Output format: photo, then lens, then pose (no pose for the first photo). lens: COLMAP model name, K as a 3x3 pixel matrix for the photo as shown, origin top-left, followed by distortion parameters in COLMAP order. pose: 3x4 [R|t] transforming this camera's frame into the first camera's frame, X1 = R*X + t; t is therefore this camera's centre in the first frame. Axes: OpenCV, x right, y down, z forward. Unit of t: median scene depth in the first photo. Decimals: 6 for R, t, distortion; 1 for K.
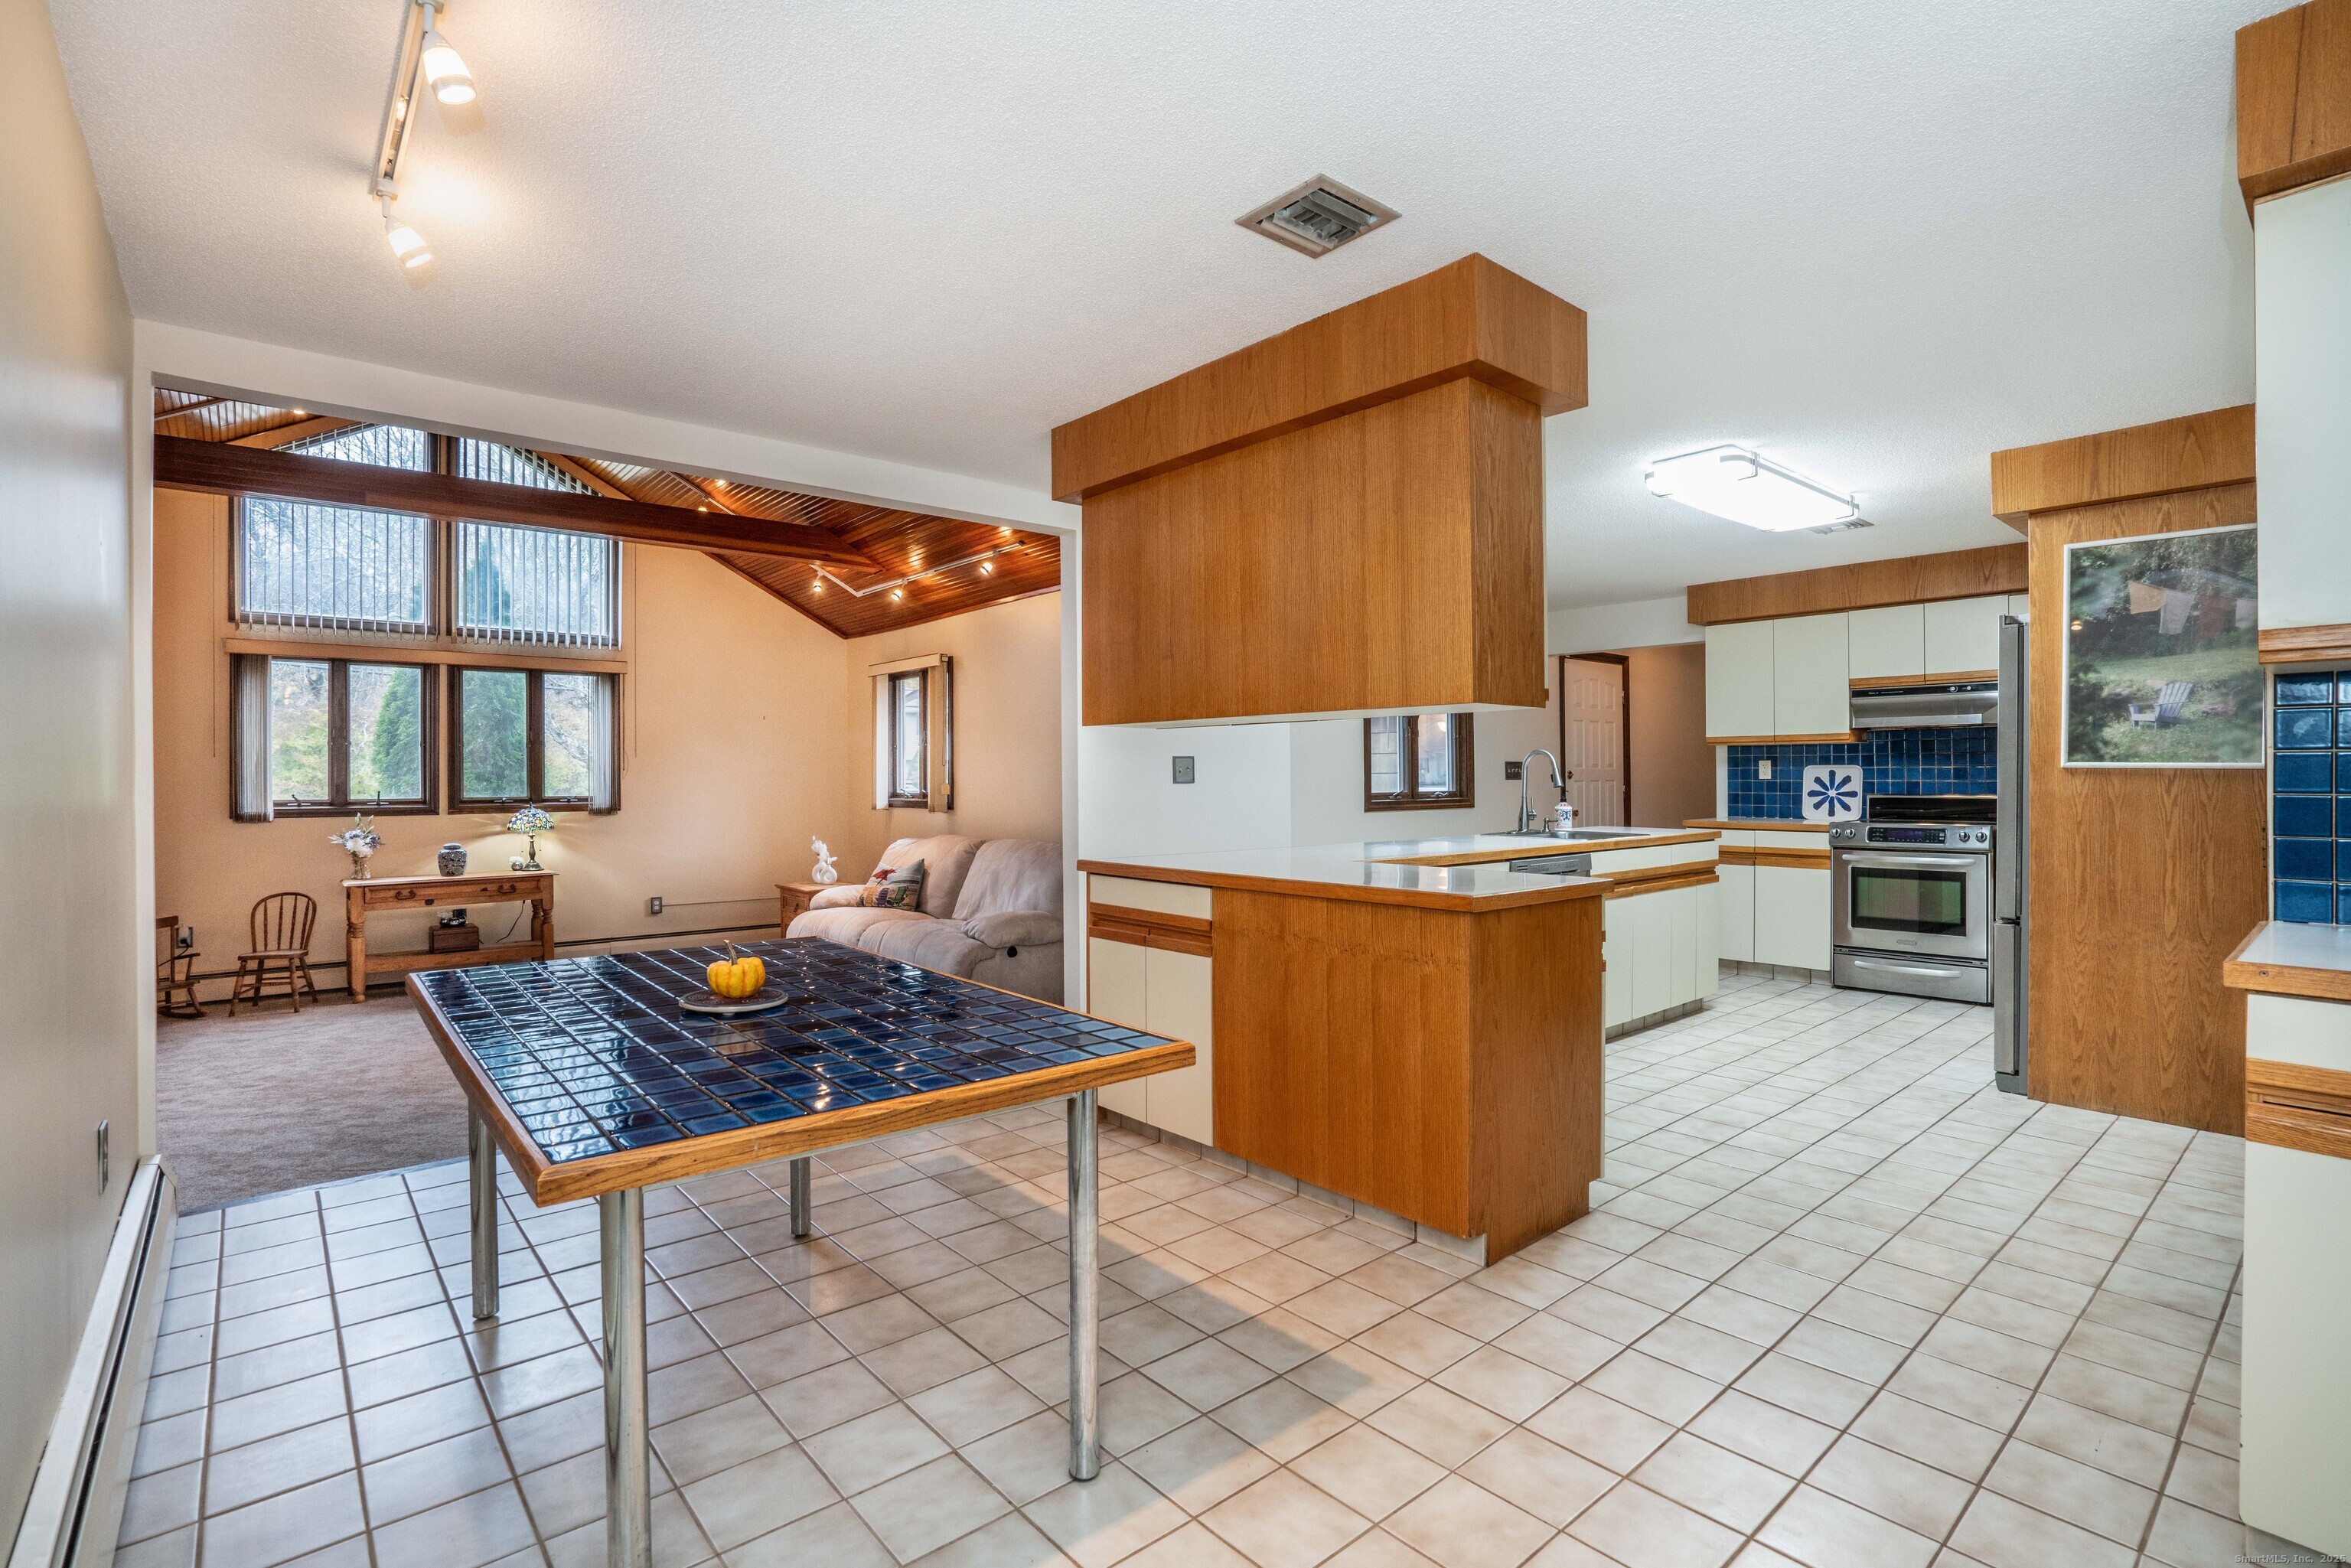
lens RADIAL K [[1104.5, 0, 1163.5], [0, 1104.5, 781.3], [0, 0, 1]] dist [-0.028798, 0.007299]
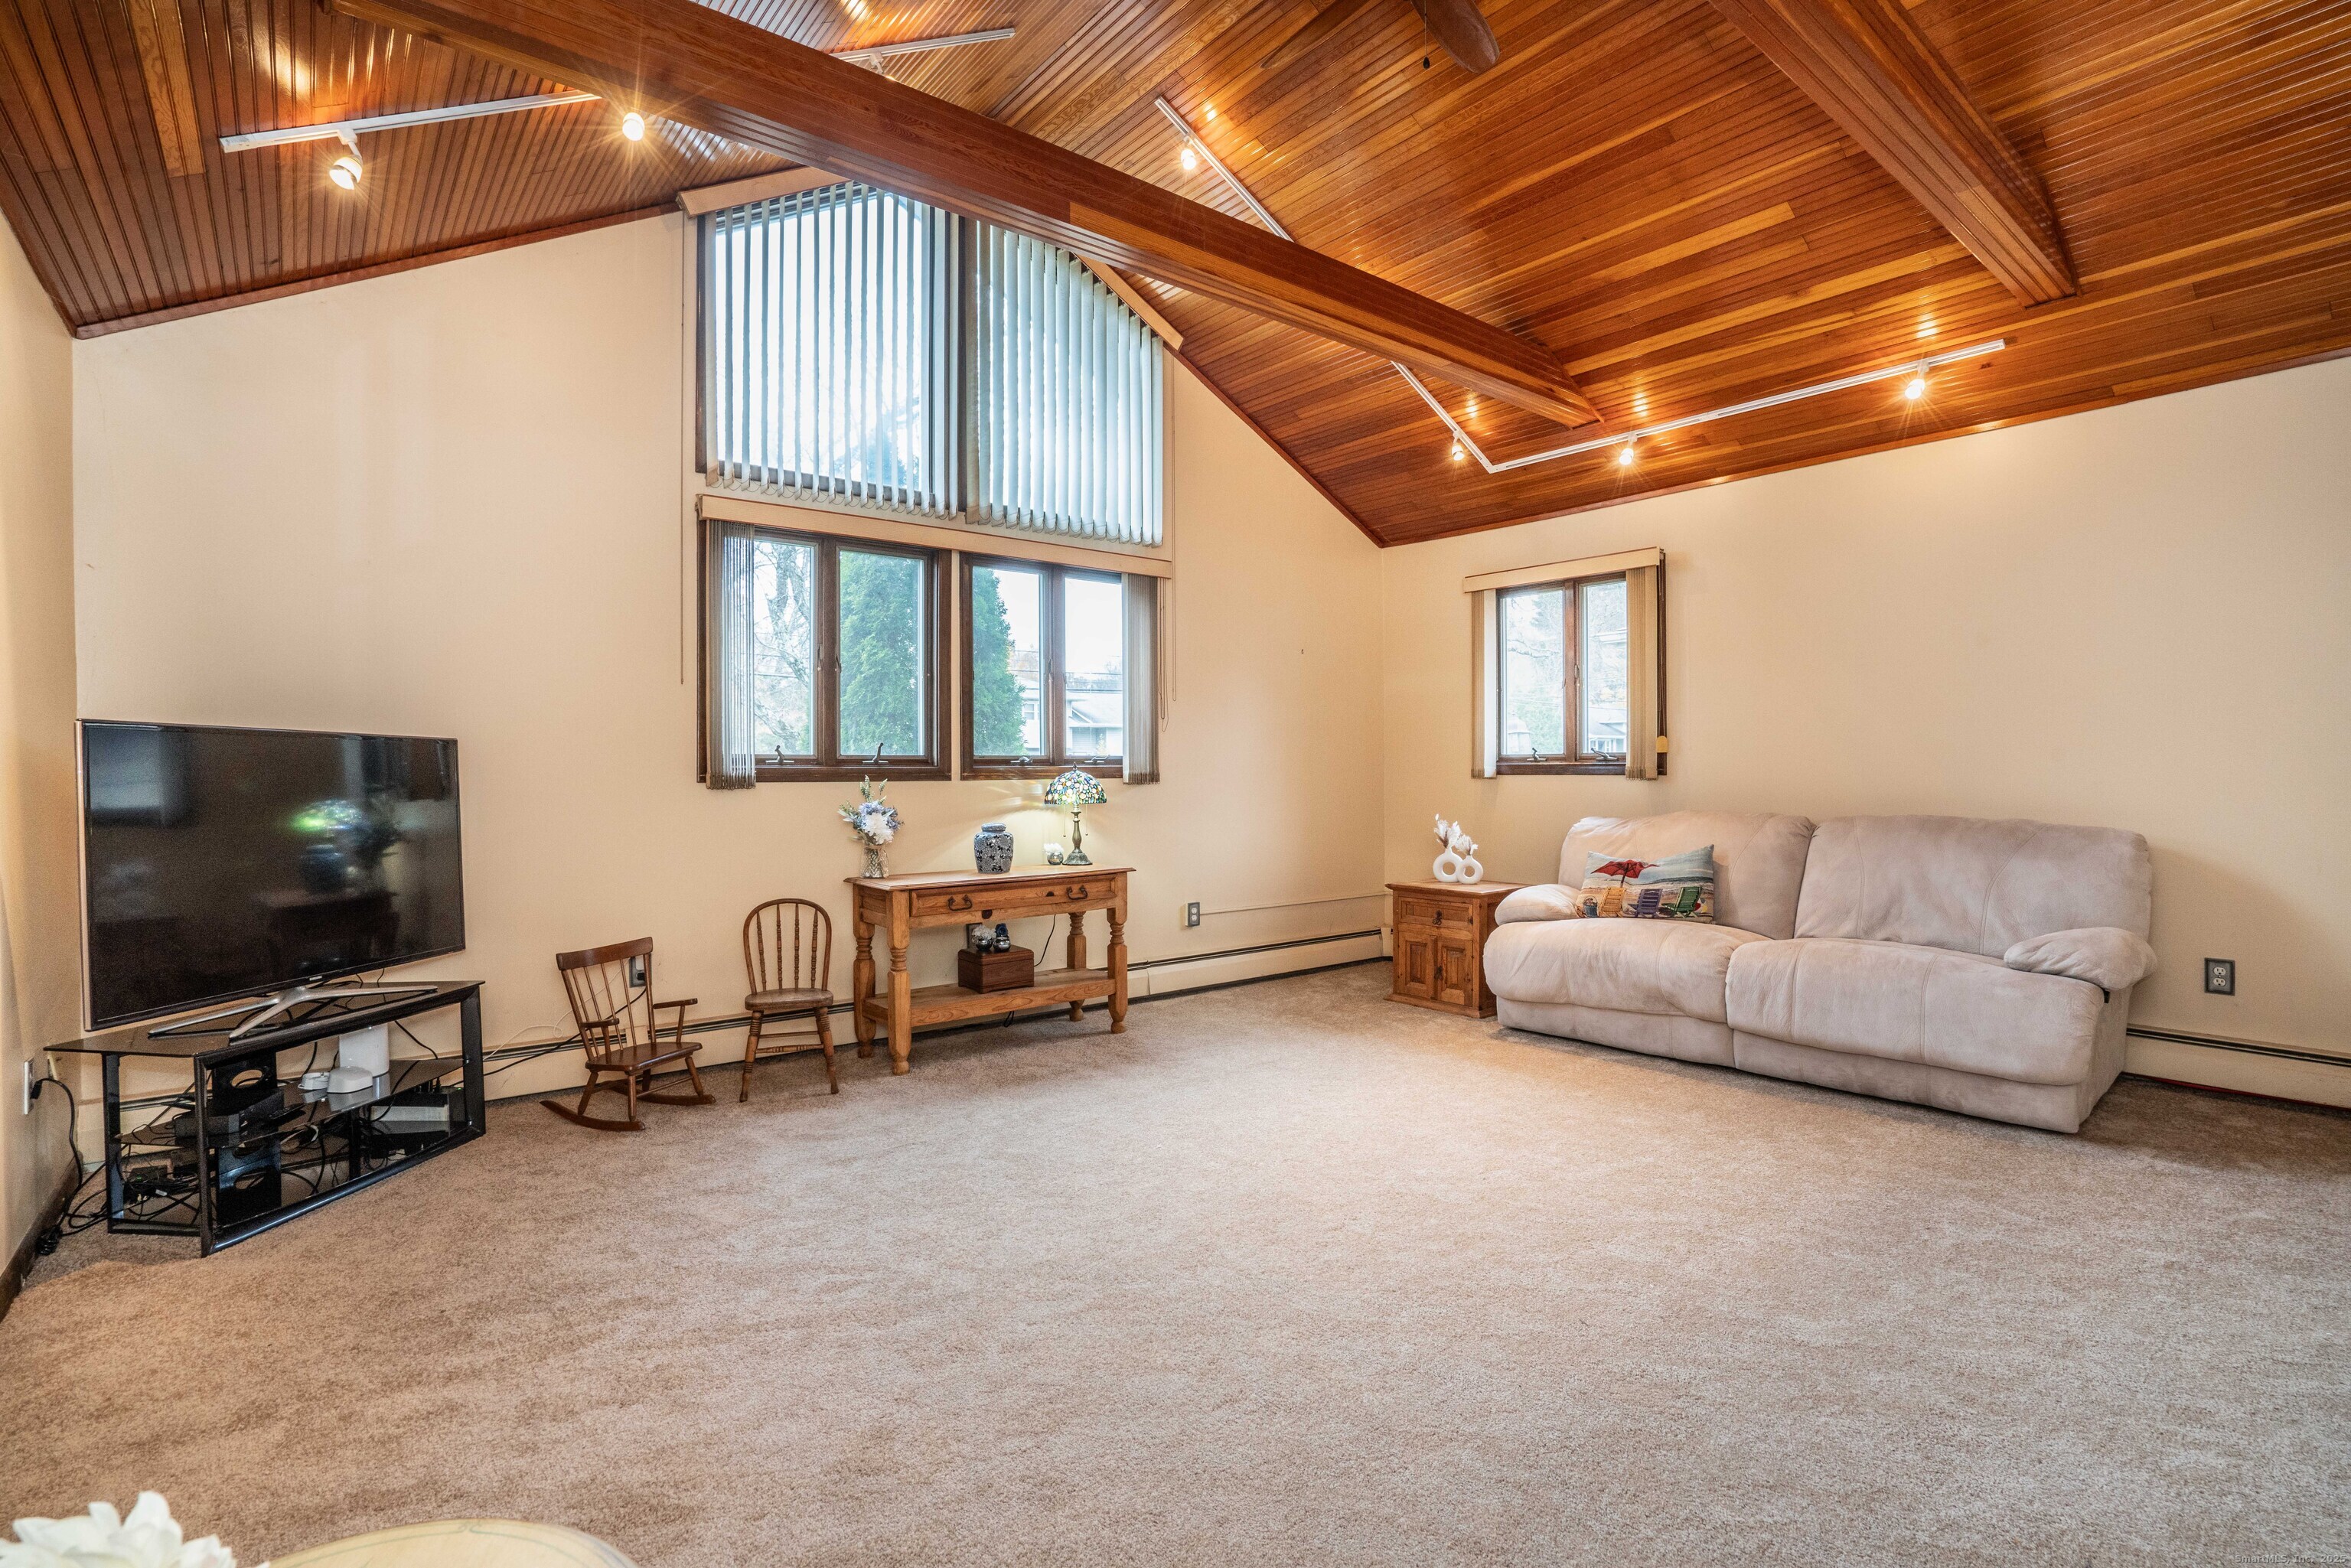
lens RADIAL K [[1104.5, 0, 1175.4], [0, 1104.5, 782.9], [0, 0, 1]] dist [-0.028798, 0.007299]
pose [[0.999999, 0.000417, 0.000931, -0.549887], [-0.000421, 0.999991, 0.004222, 0.030361], [-0.000930, -0.004222, 0.999991, 0.344460]]
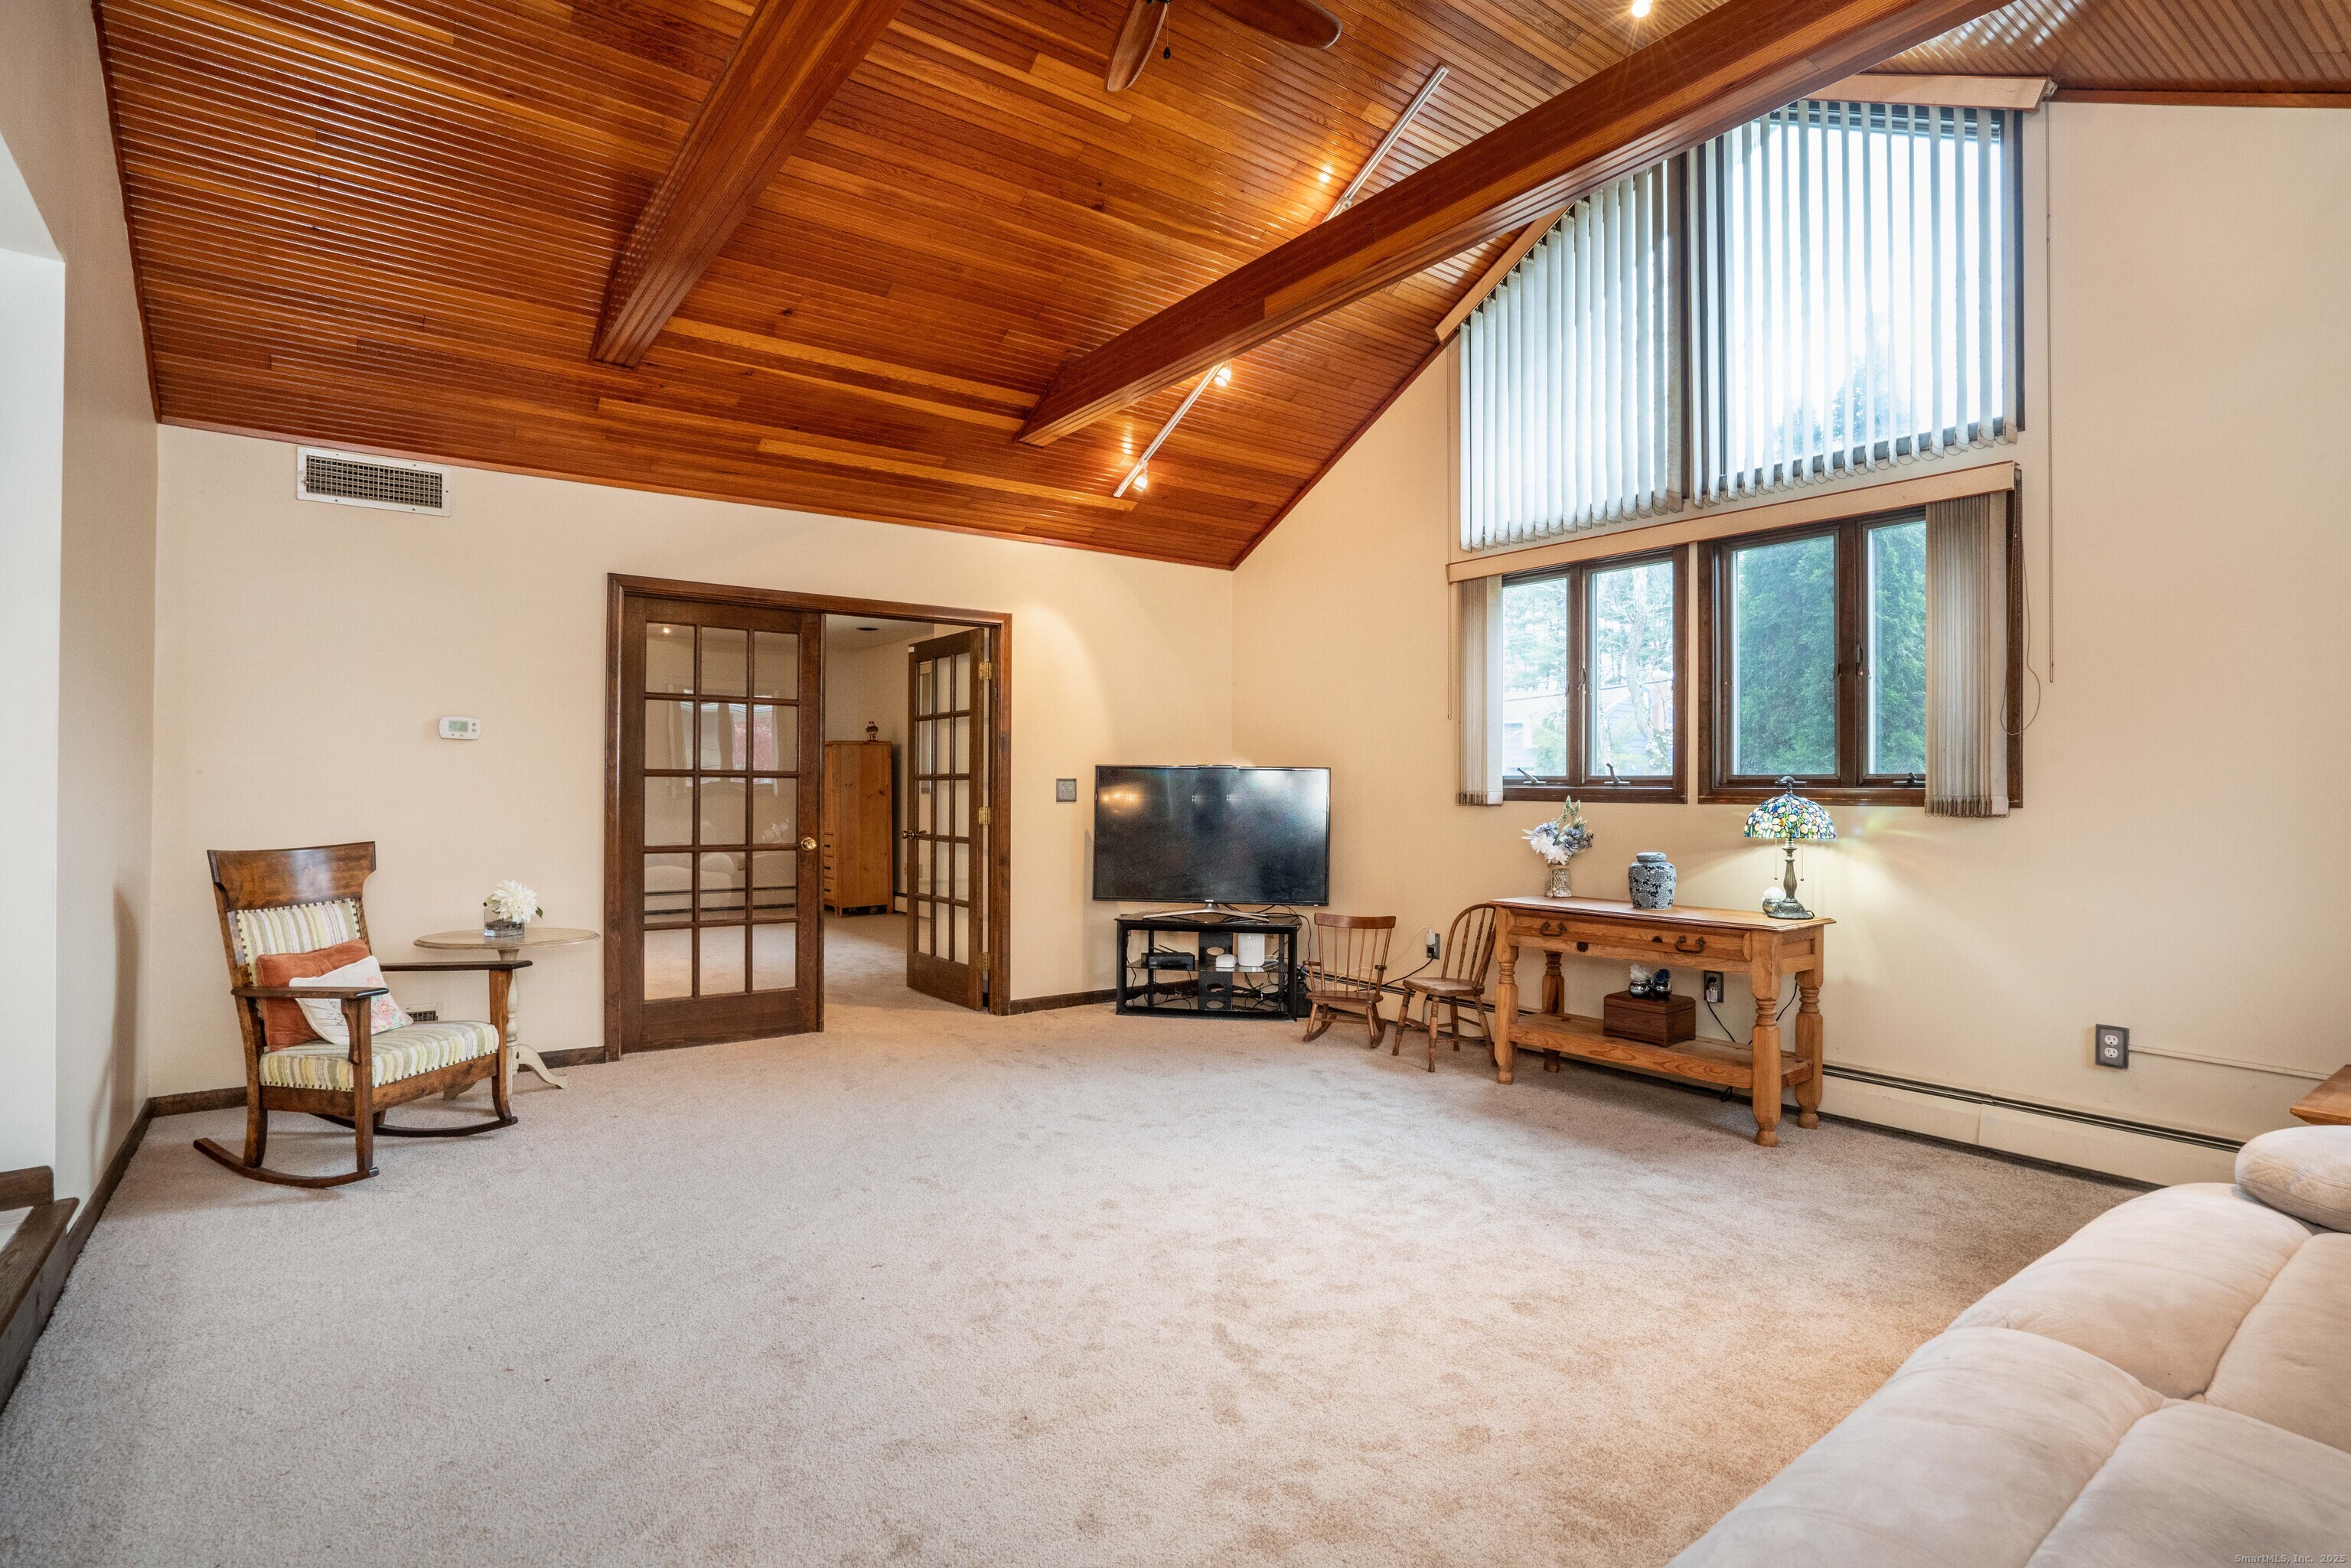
lens RADIAL K [[1179.3, 0, 1164.6], [0, 1179.3, 786.7], [0, 0, 1]] dist [-0.015357, 0.000567]
pose [[-0.060276, 0.001813, -0.998180, -0.017163], [-0.008337, 0.999963, 0.002319, 0.023462], [0.998147, 0.008461, -0.060258, 0.791300]]
